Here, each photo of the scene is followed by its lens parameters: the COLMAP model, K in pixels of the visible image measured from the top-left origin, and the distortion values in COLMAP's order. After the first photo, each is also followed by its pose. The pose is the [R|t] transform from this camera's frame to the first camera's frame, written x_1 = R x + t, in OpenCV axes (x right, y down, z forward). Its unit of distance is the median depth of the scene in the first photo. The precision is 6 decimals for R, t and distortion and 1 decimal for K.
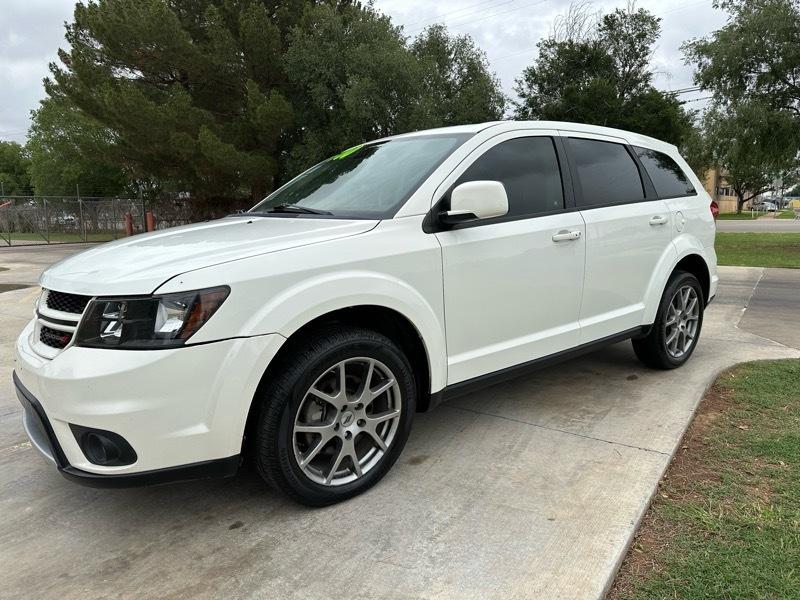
lens RADIAL K [[565.1, 0, 397.9], [0, 565.1, 298.0], [0, 0, 1]] dist [0.022320, -0.027834]
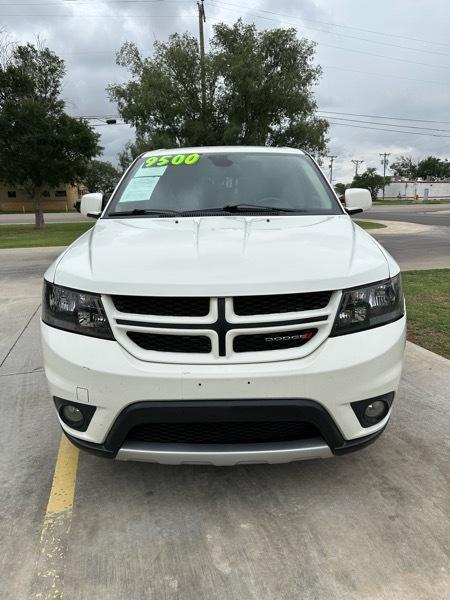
lens RADIAL K [[423.8, 0, 227.5], [0, 423.8, 301.1], [0, 0, 1]] dist [0.022320, -0.027834]
pose [[0.637749, -0.176403, 0.749772, -0.749999], [0.125399, 0.984213, 0.124898, -0.064782], [-0.759968, 0.014368, 0.649802, 0.356931]]
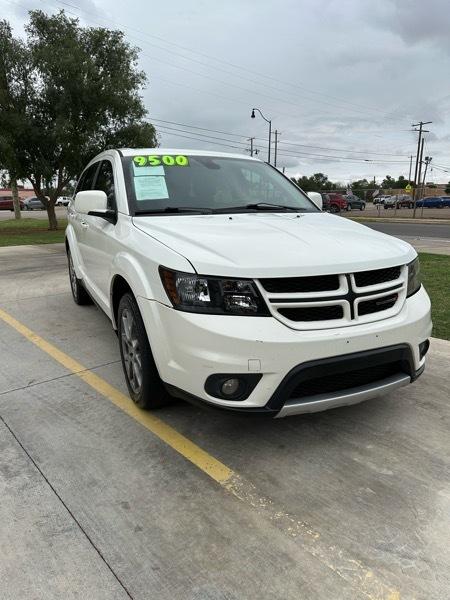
lens RADIAL K [[423.8, 0, 224.6], [0, 423.8, 303.4], [0, 0, 1]] dist [0.022320, -0.027834]
pose [[0.239022, -0.217717, 0.946291, -1.021461], [0.148856, 0.971236, 0.185857, -0.108074], [-0.959537, 0.096437, 0.264555, 0.672745]]
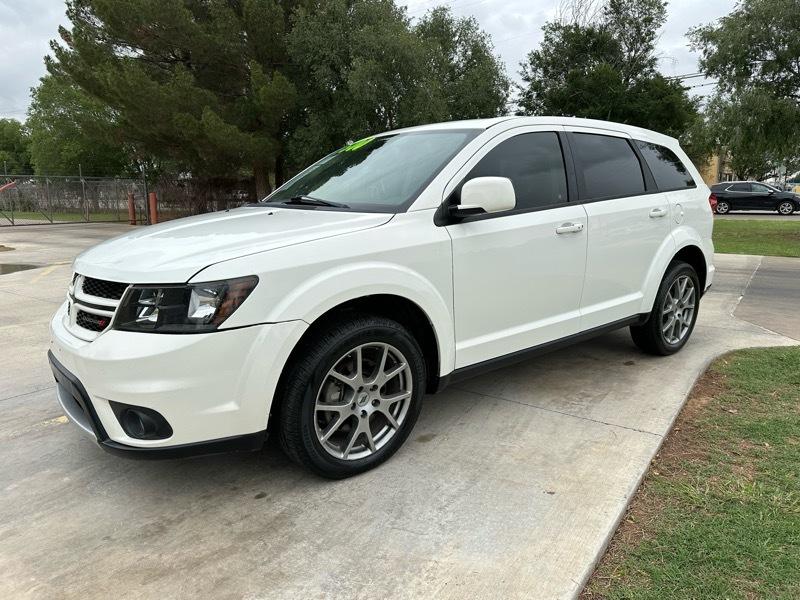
lens RADIAL K [[565.1, 0, 398.6], [0, 565.1, 299.1], [0, 0, 1]] dist [0.022320, -0.027834]
pose [[0.999943, 0.010583, 0.001473, -0.016245], [-0.010626, 0.999414, 0.032544, -0.007971], [-0.001128, -0.032558, 0.999469, -0.044659]]
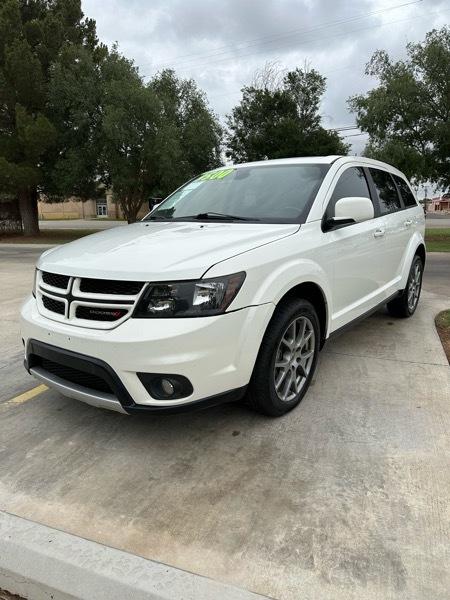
lens RADIAL K [[423.8, 0, 225.5], [0, 423.8, 300.5], [0, 0, 1]] dist [0.022320, -0.027834]
pose [[0.970280, -0.047086, 0.237359, -0.340569], [0.034723, 0.997827, 0.056001, -0.004878], [-0.239480, -0.046095, 0.969807, -0.030019]]
